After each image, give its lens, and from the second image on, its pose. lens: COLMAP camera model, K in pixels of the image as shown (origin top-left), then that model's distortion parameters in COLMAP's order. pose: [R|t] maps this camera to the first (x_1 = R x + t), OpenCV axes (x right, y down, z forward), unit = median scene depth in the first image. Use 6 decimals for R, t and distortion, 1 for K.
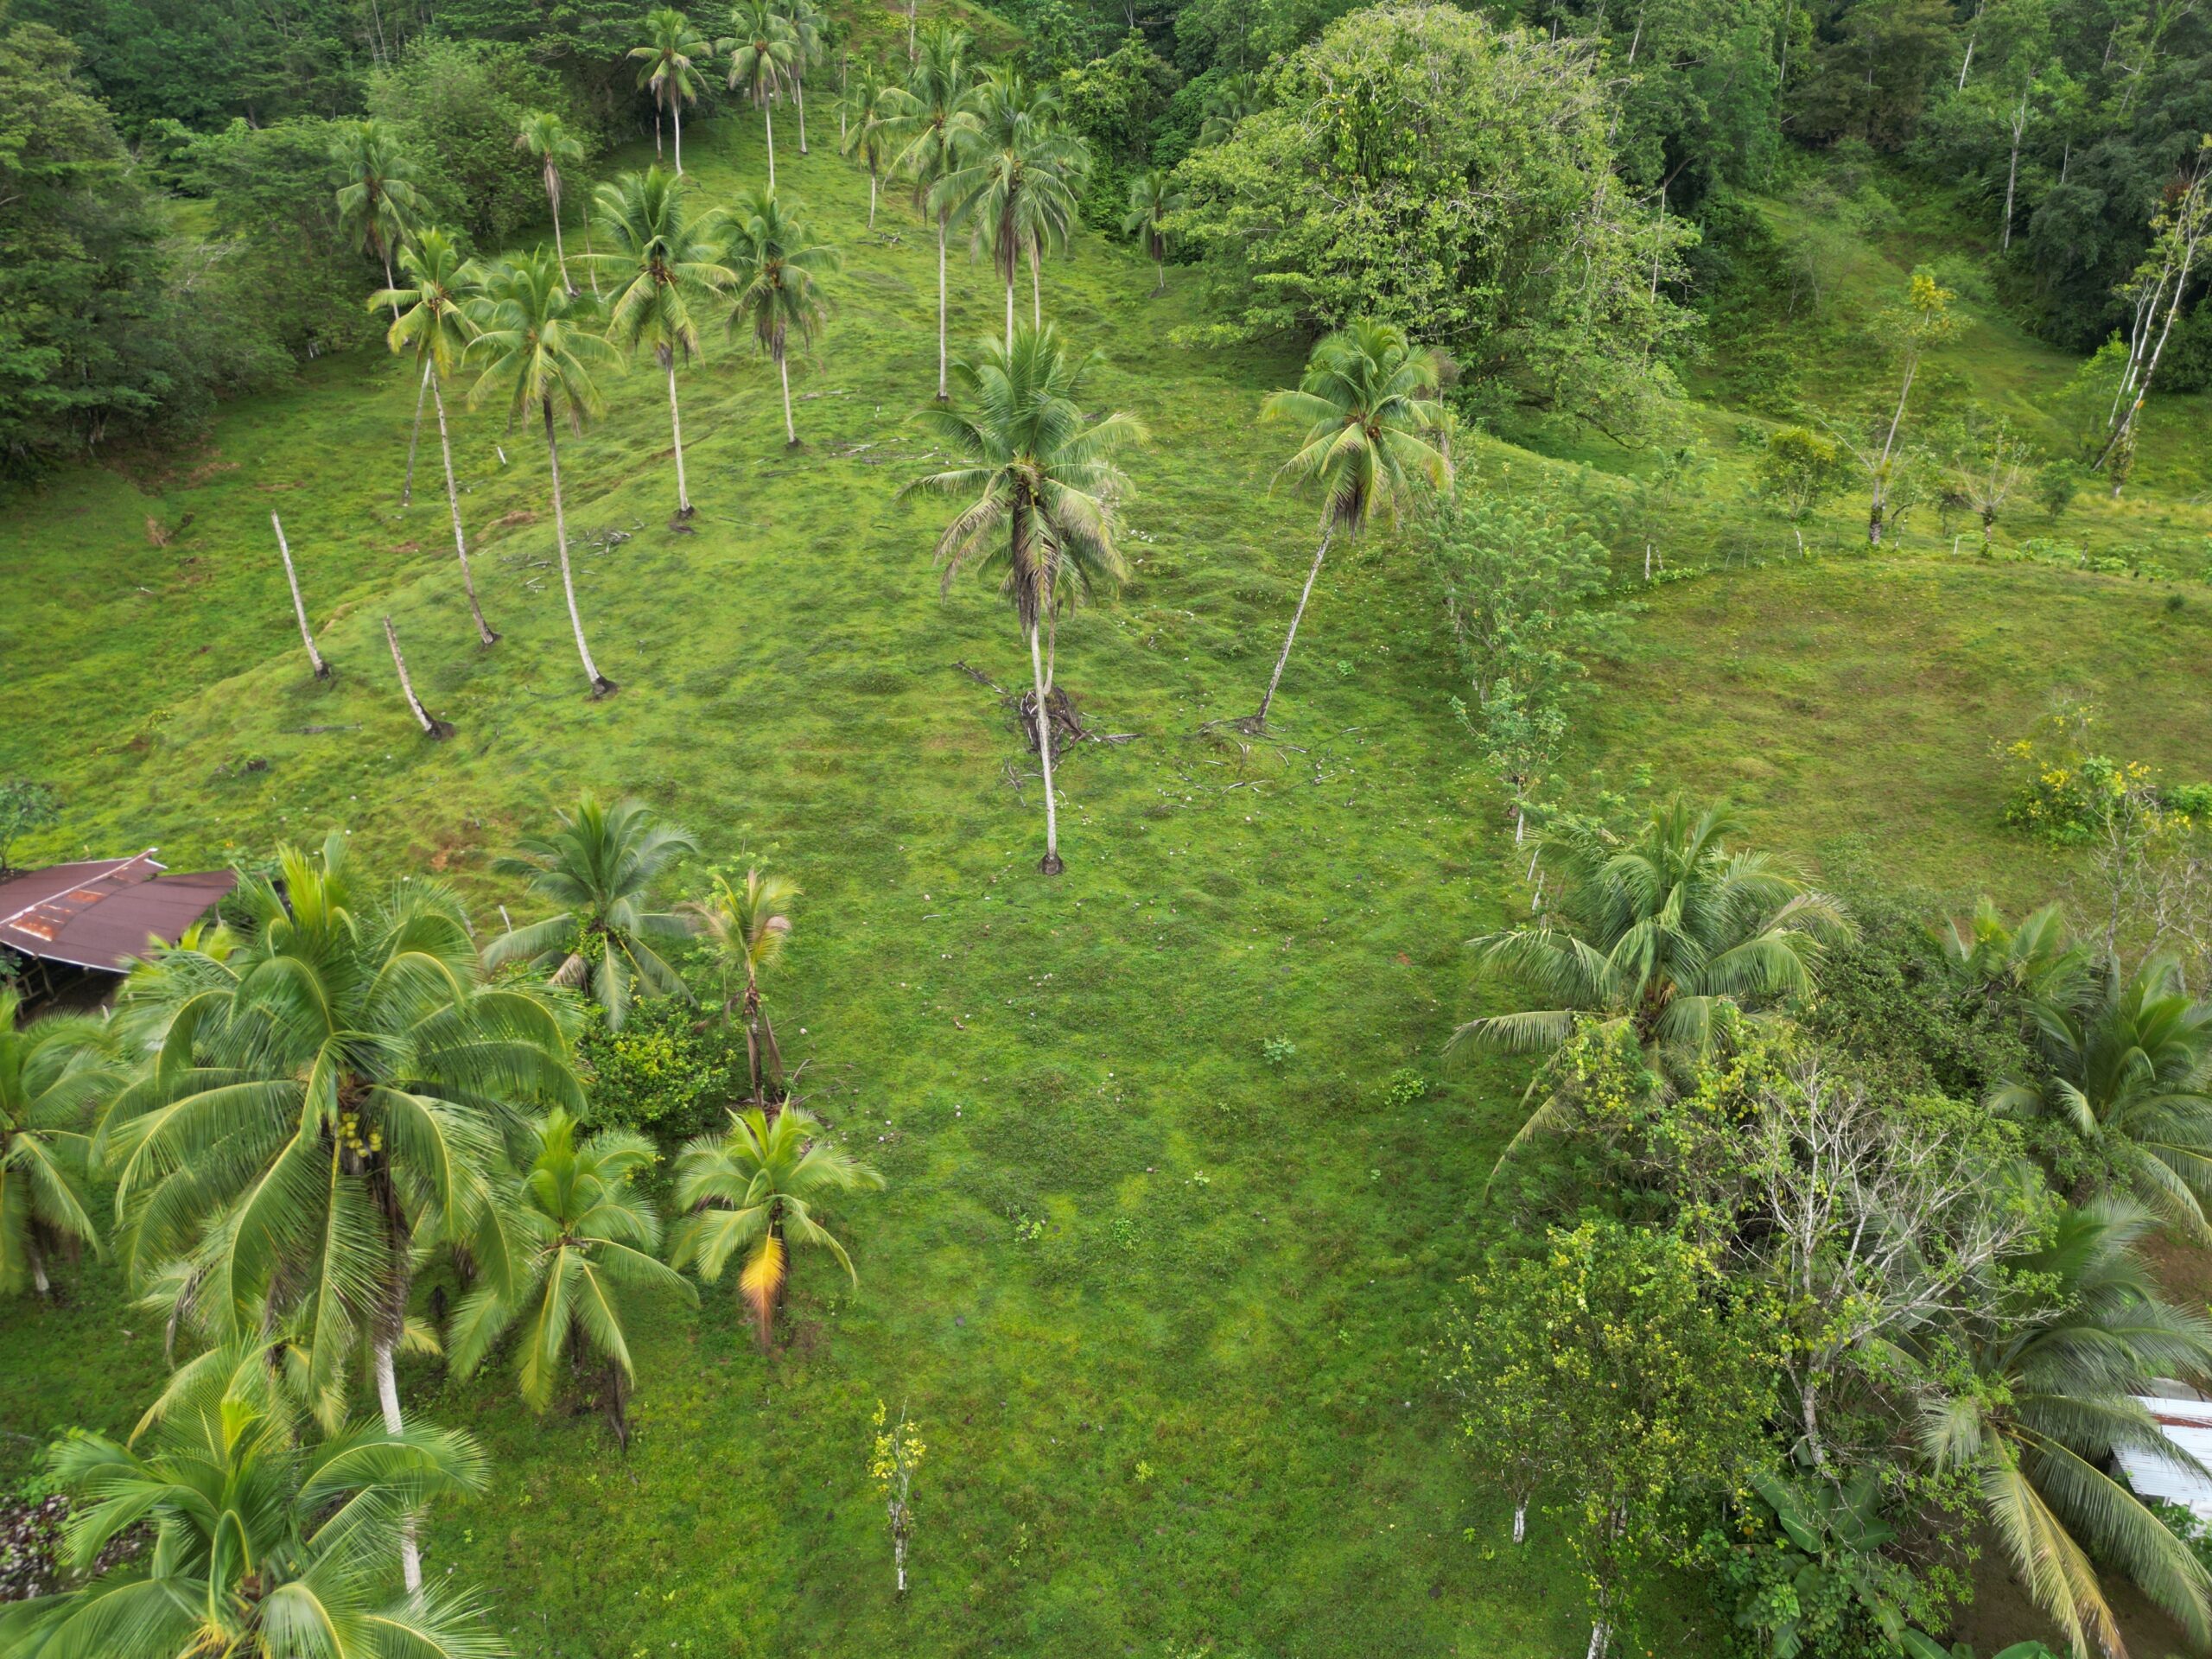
lens RADIAL K [[1552.8, 0, 1104.4], [0, 1552.8, 825.0], [0, 0, 1]] dist [0.070310, -0.064395]
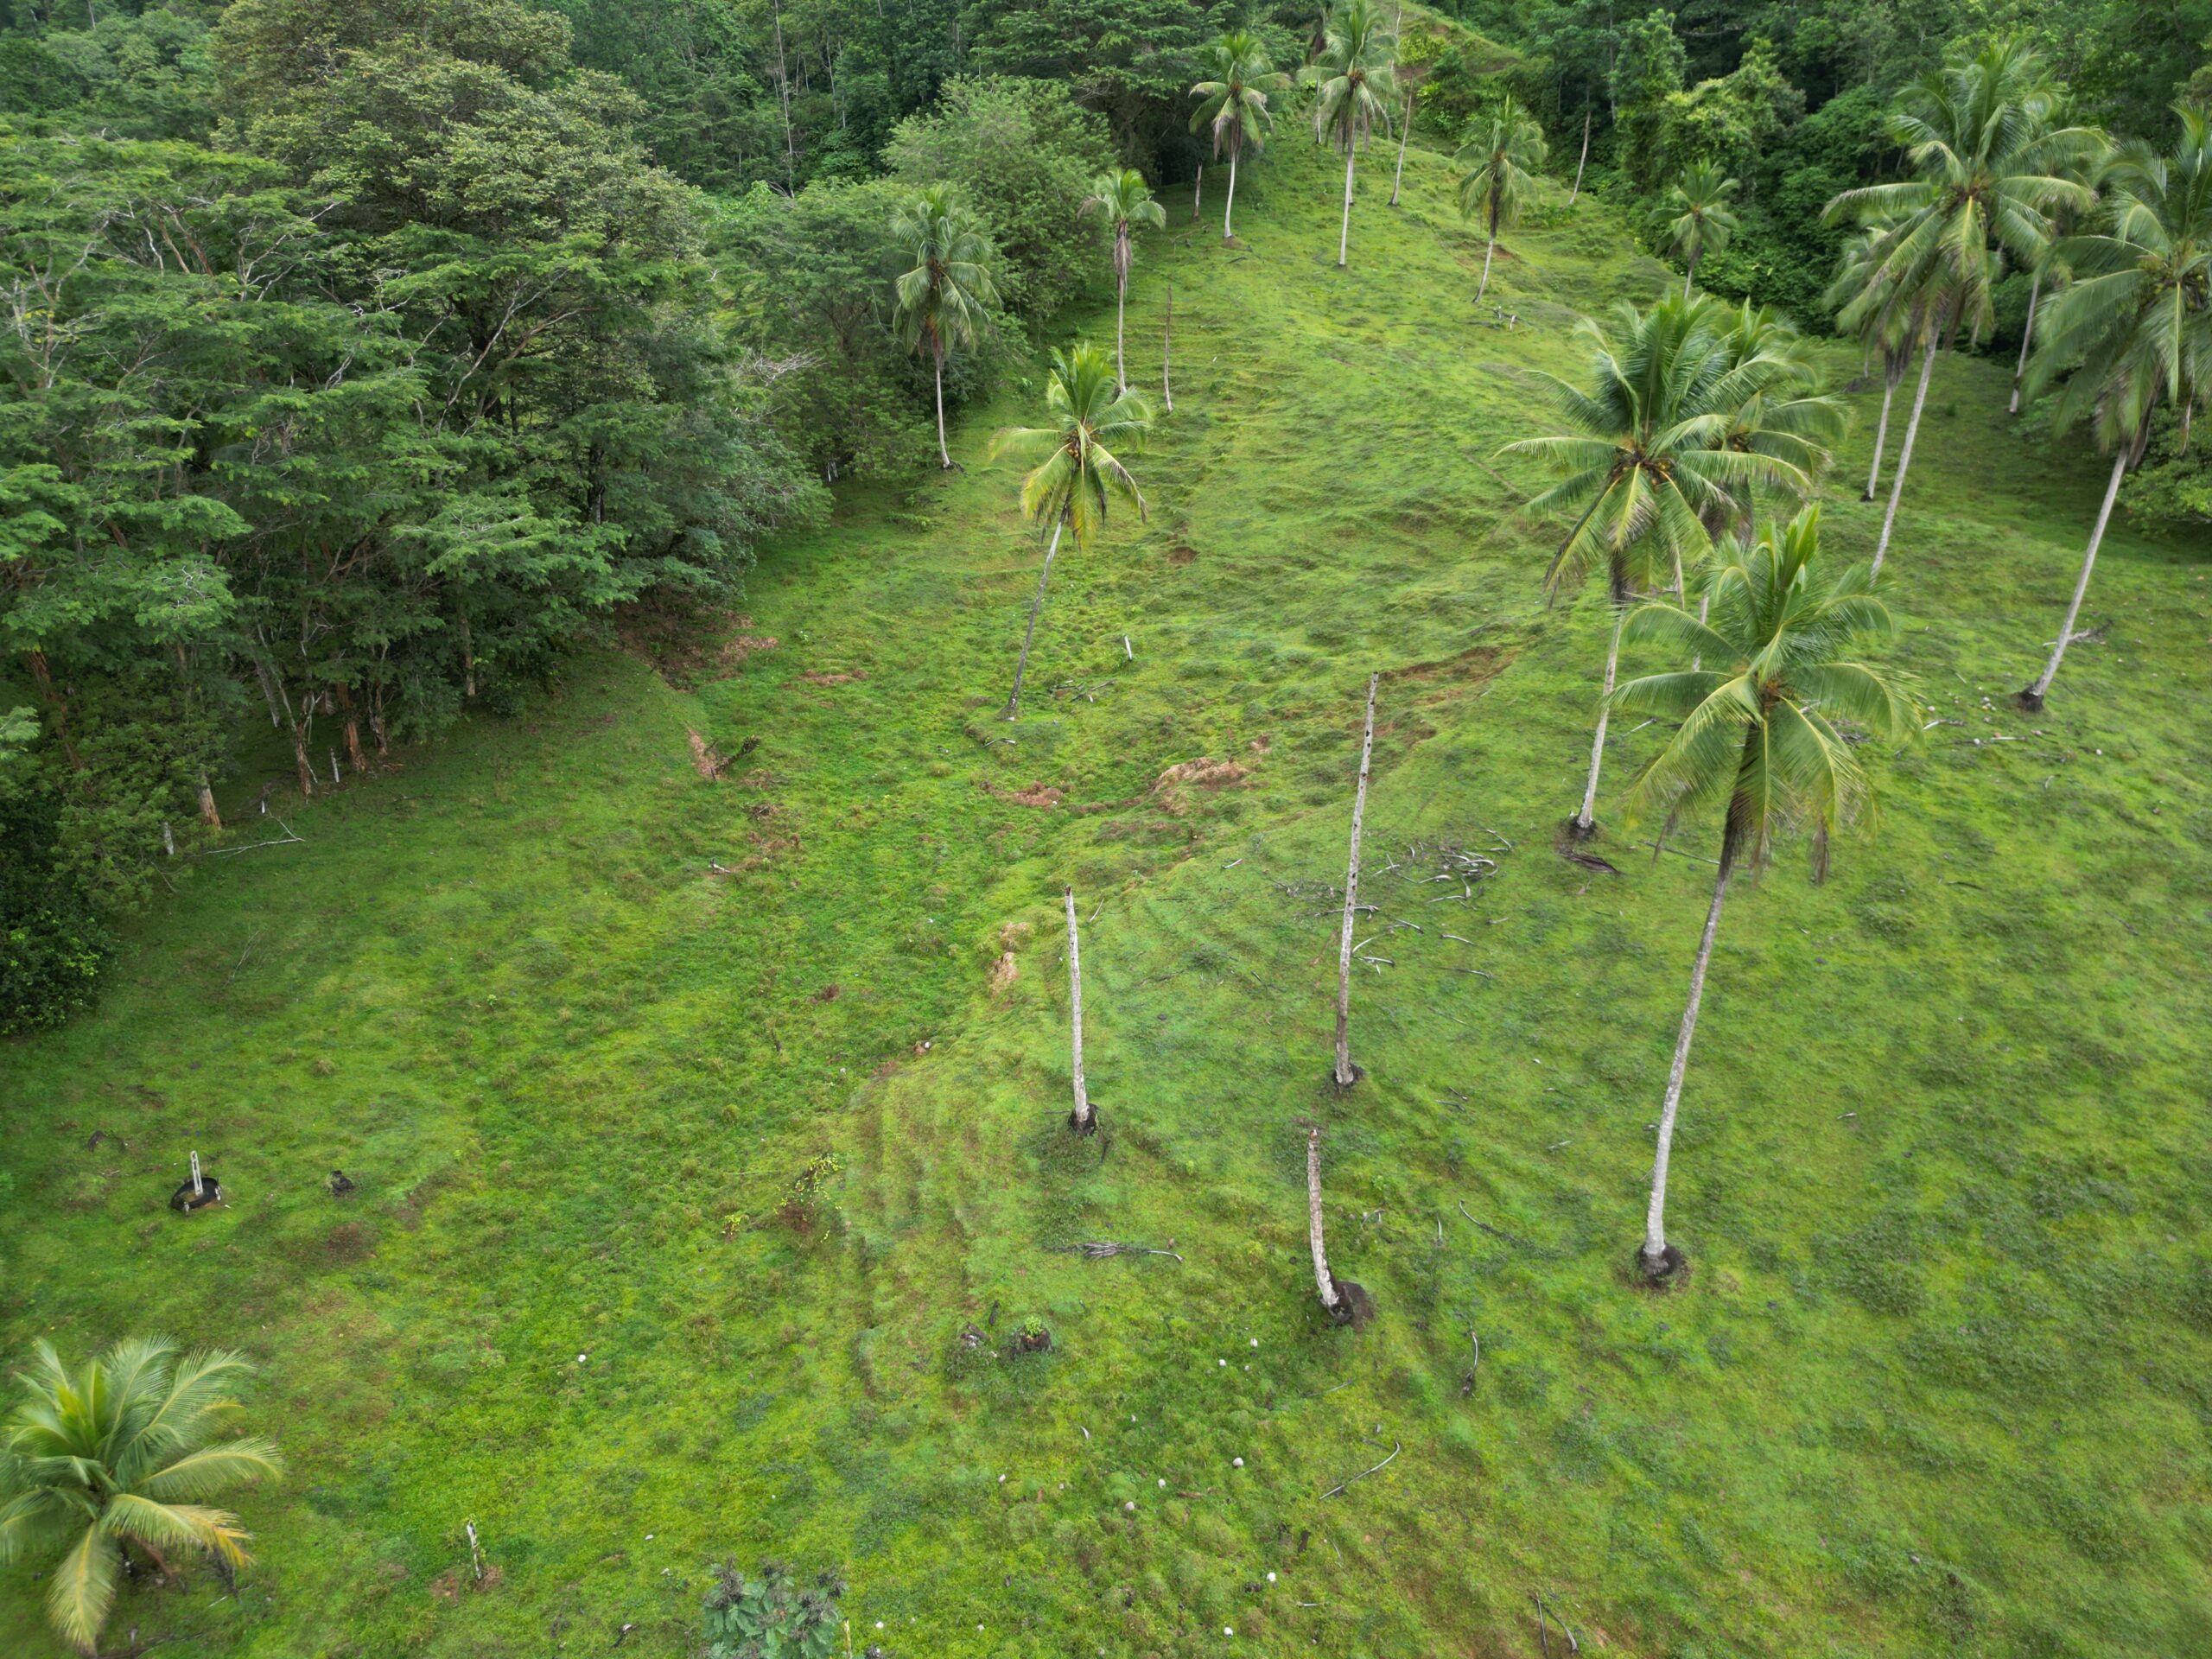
lens RADIAL K [[1552.8, 0, 1104.4], [0, 1552.8, 825.0], [0, 0, 1]] dist [0.070310, -0.064395]
pose [[0.988803, 0.050654, -0.140367, -0.260528], [-0.052041, 0.998626, -0.006226, -0.132766], [0.139859, 0.013461, 0.990080, 0.254563]]
